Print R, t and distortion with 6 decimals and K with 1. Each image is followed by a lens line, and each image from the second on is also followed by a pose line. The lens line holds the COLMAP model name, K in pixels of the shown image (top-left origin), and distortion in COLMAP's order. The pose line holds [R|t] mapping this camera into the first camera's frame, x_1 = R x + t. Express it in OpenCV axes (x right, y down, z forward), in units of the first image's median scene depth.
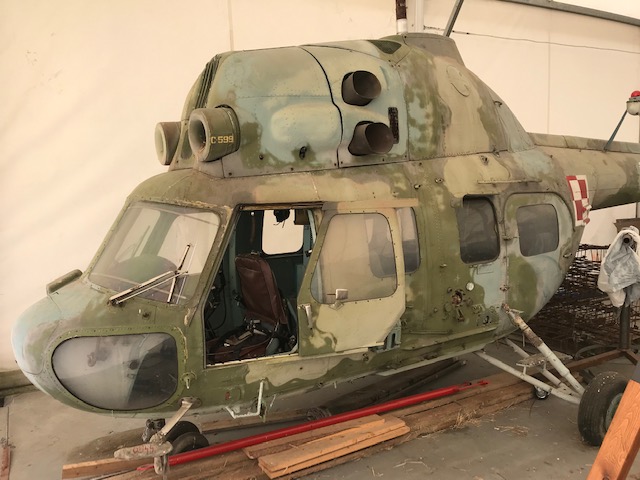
lens RADIAL K [[516.0, 0, 320.0], [0, 516.0, 240.0], [0, 0, 1]] dist [0.010159, -0.003610]
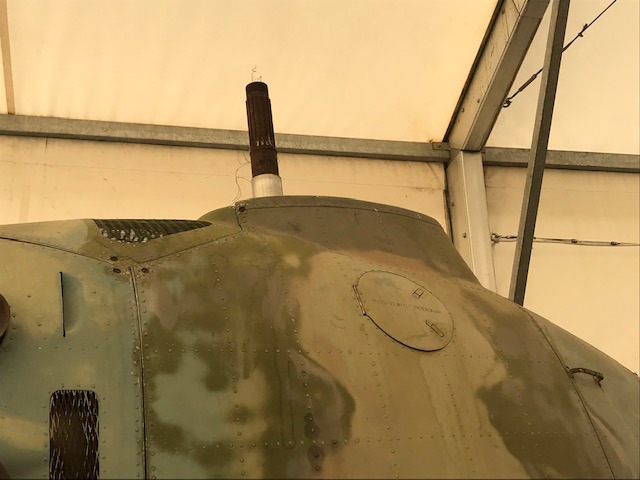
lens RADIAL K [[937.3, 0, 320.0], [0, 937.3, 240.0], [0, 0, 1]] dist [0.160238, -0.764913]
pose [[0.970577, -0.105020, -0.216684, 0.390875], [-0.007050, 0.887098, -0.461528, -0.080000], [0.240690, 0.449476, 0.860256, 0.506487]]
